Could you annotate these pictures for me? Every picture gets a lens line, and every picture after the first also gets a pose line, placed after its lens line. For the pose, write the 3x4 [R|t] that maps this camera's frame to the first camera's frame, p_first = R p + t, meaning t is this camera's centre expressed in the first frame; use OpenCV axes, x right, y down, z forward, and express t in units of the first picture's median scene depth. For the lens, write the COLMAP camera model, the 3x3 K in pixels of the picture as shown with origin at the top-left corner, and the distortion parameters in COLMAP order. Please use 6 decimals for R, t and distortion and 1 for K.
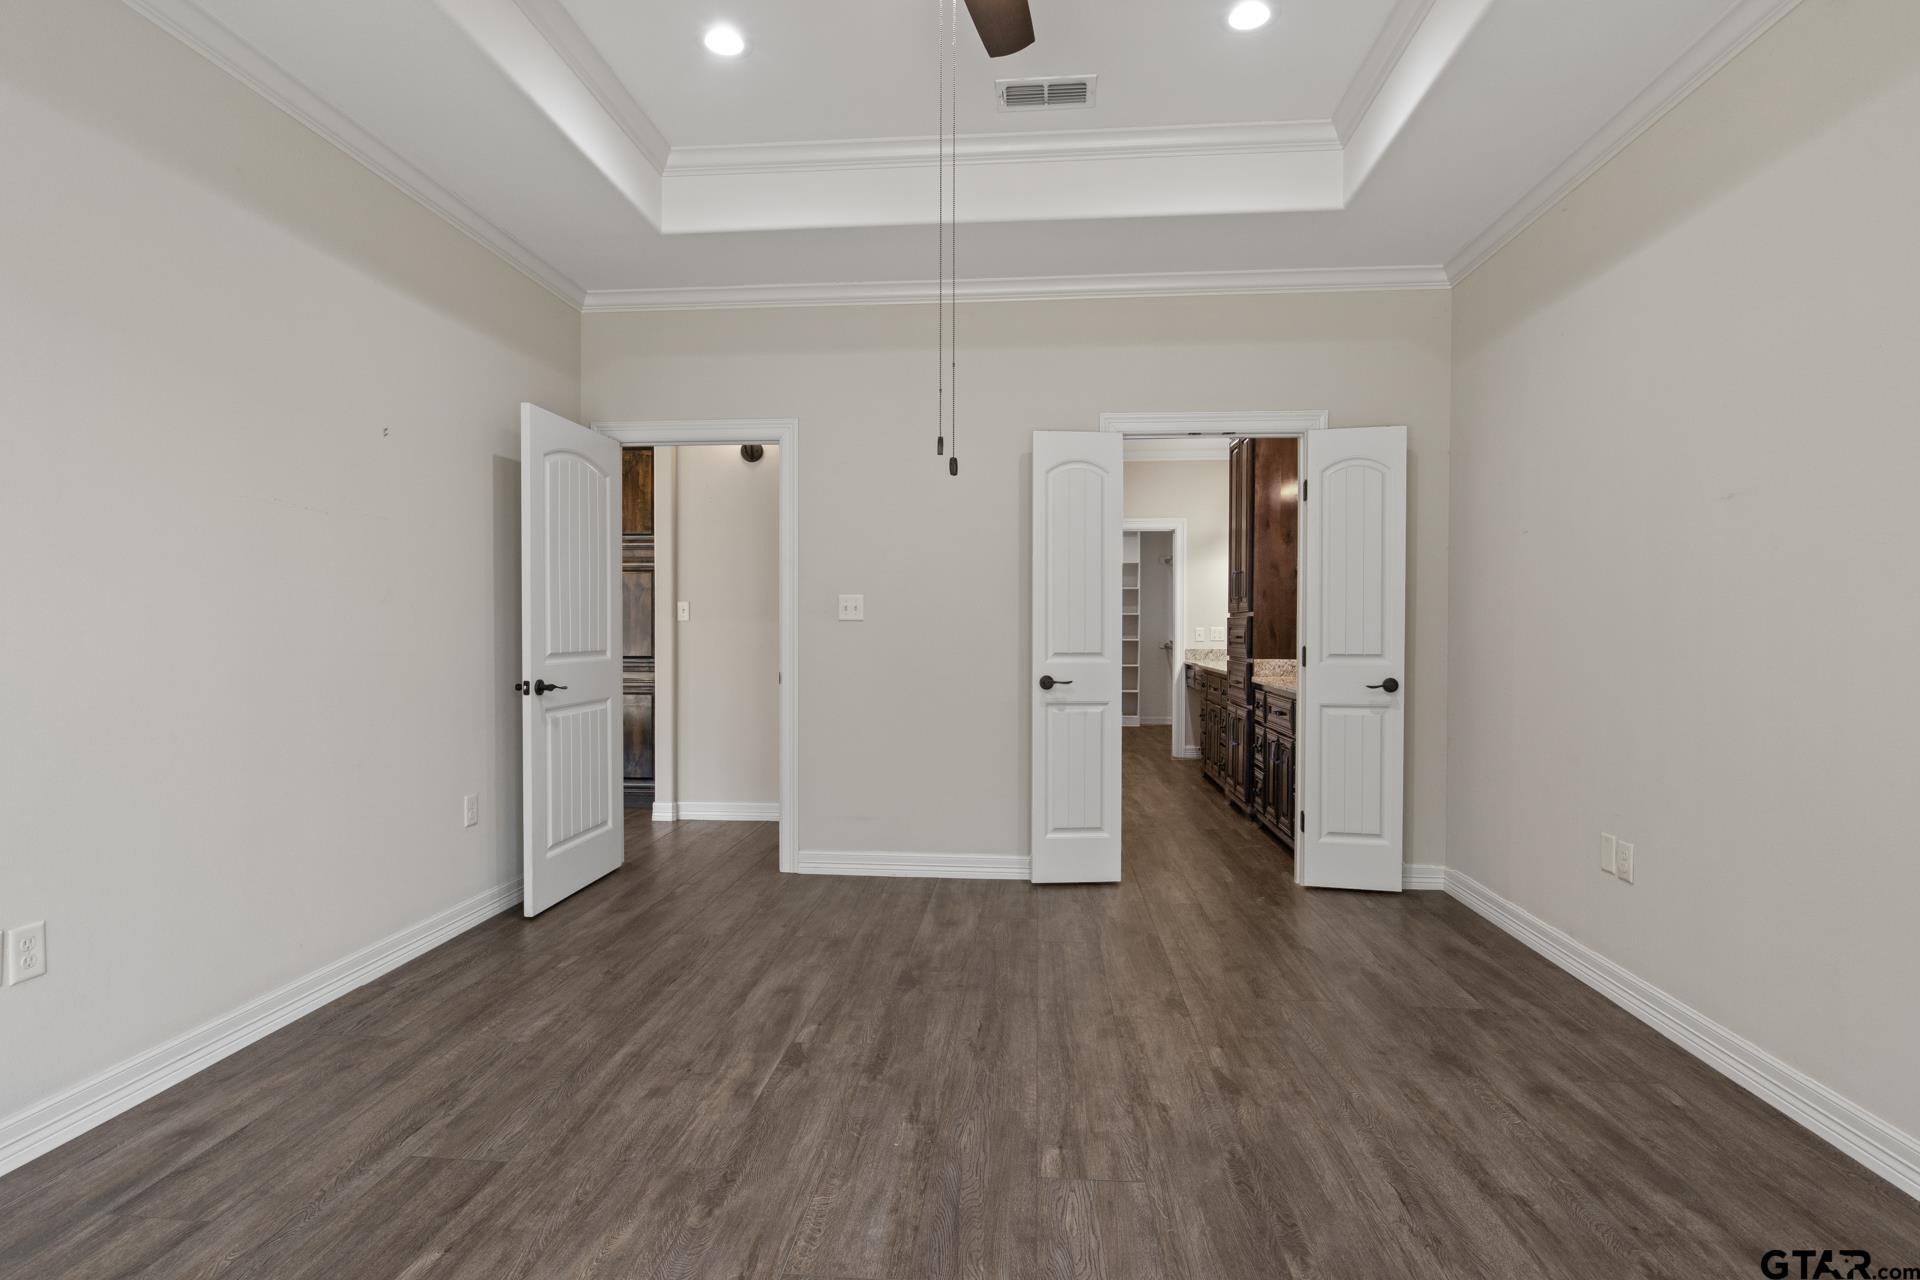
lens RADIAL K [[958.8, 0, 973.6], [0, 958.8, 637.6], [0, 0, 1]] dist [-0.011570, -0.000511]
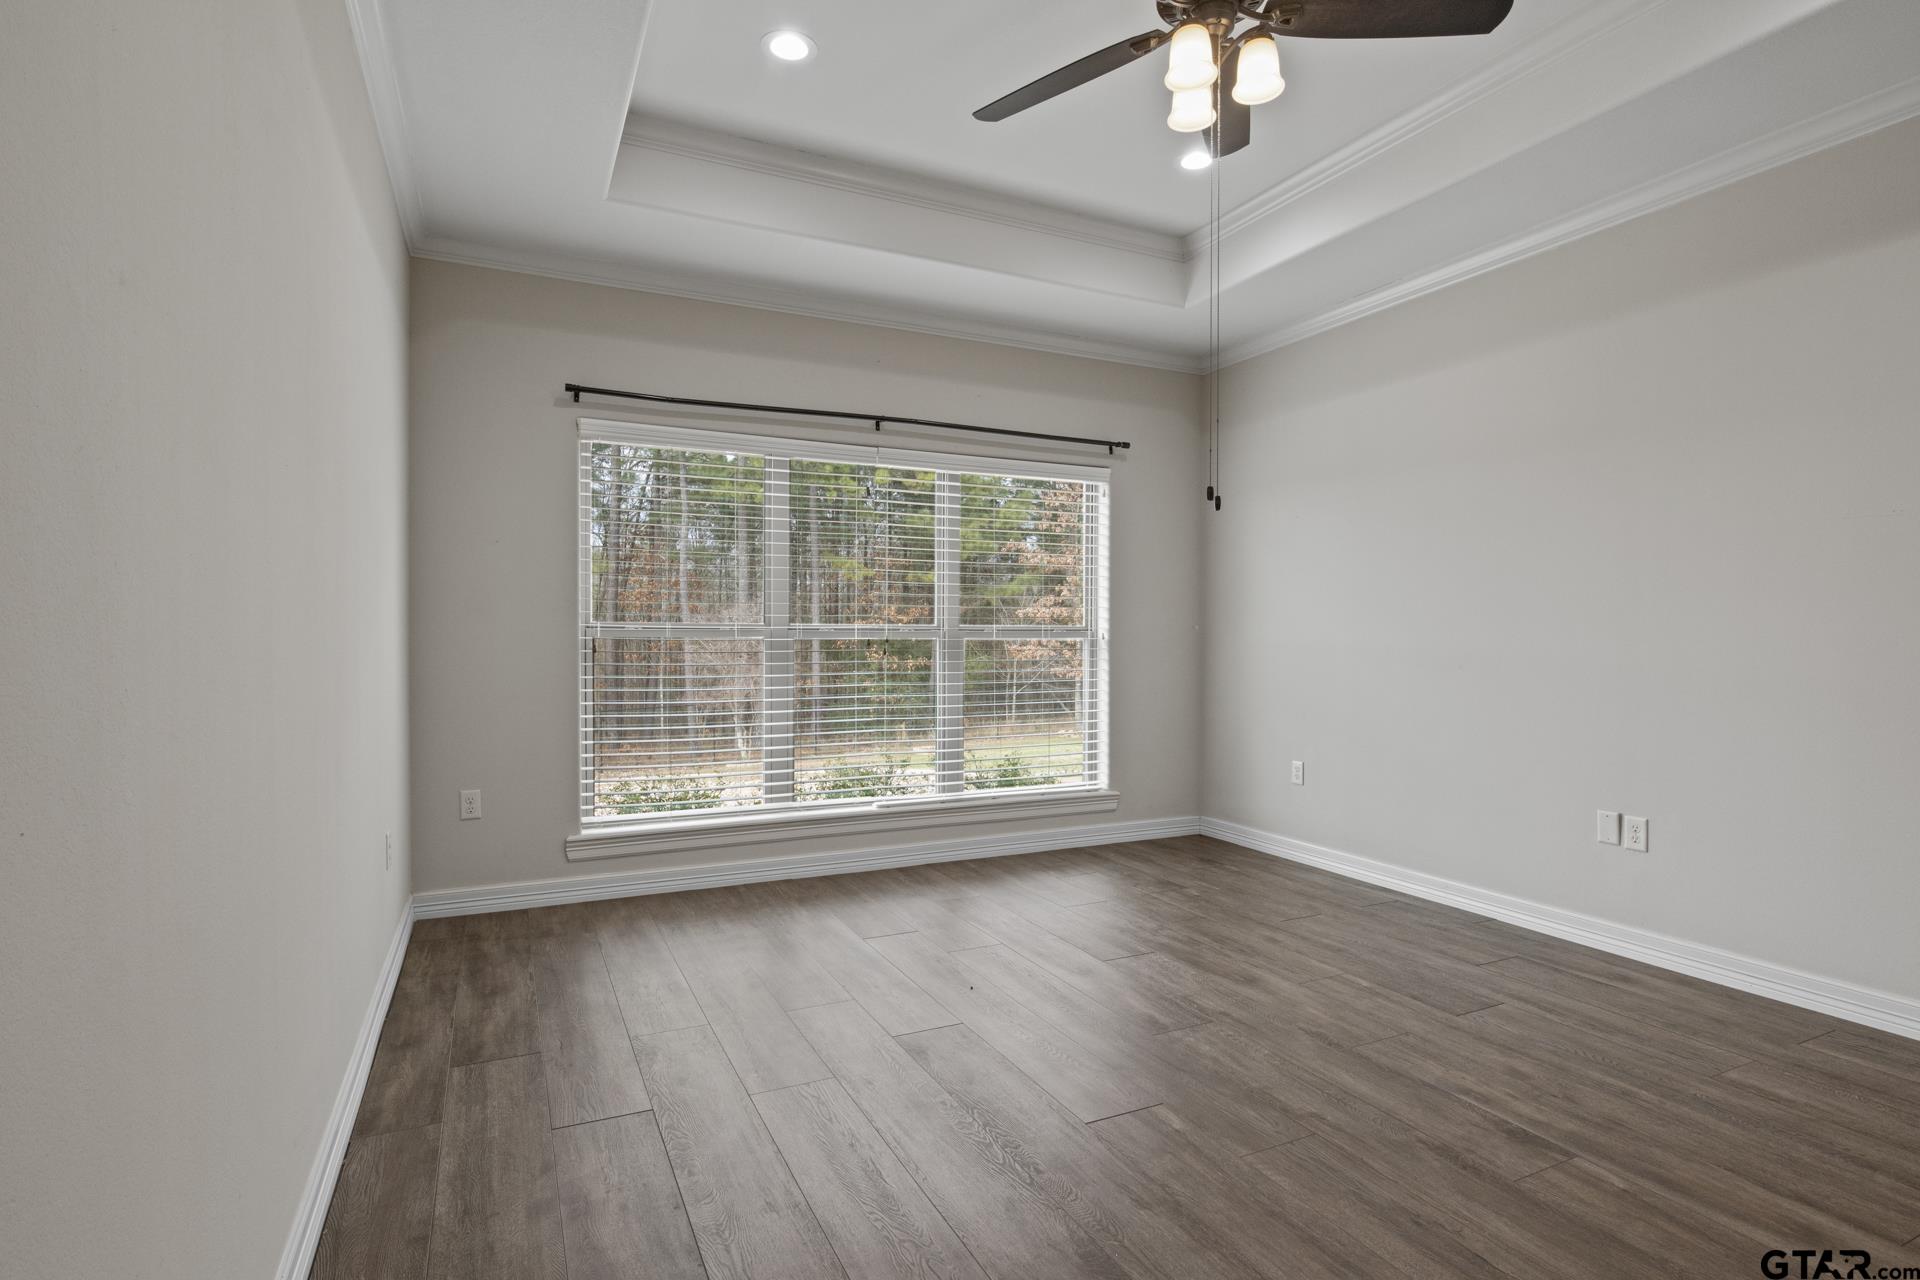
lens RADIAL K [[958.8, 0, 962.6], [0, 958.8, 641.7], [0, 0, 1]] dist [-0.011570, -0.000511]
pose [[-0.863856, 0.001634, -0.503737, 0.781888], [-0.010395, 0.999724, 0.021069, -0.022753], [0.503632, 0.023437, -0.863600, 1.688038]]
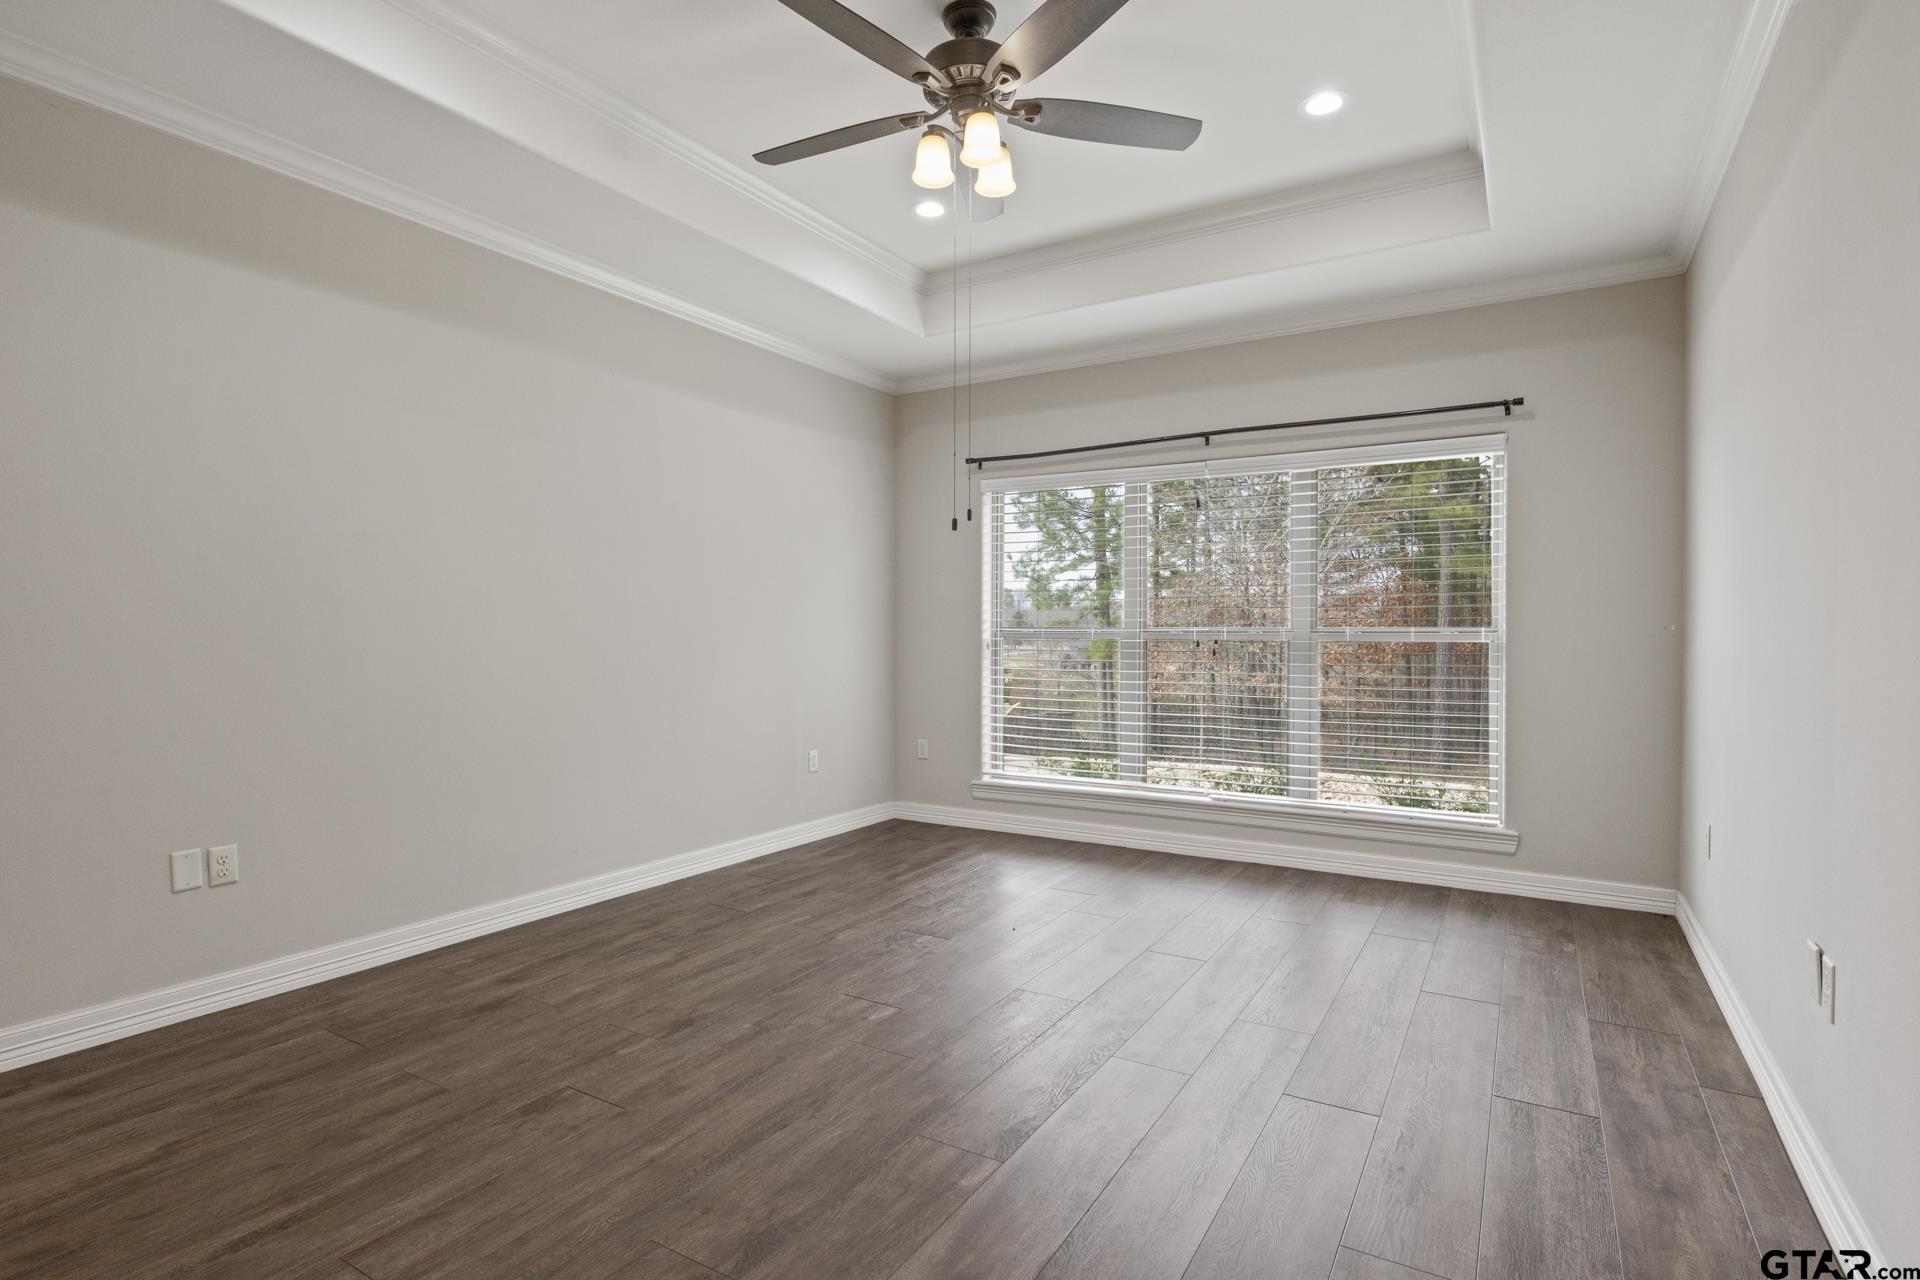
lens RADIAL K [[958.8, 0, 955.0], [0, 958.8, 637.4], [0, 0, 1]] dist [-0.011570, -0.000511]
pose [[-0.889323, -0.004821, 0.457255, -0.608368], [0.002121, 0.999890, 0.014668, -0.024546], [-0.457275, 0.014015, -0.889215, 2.034323]]
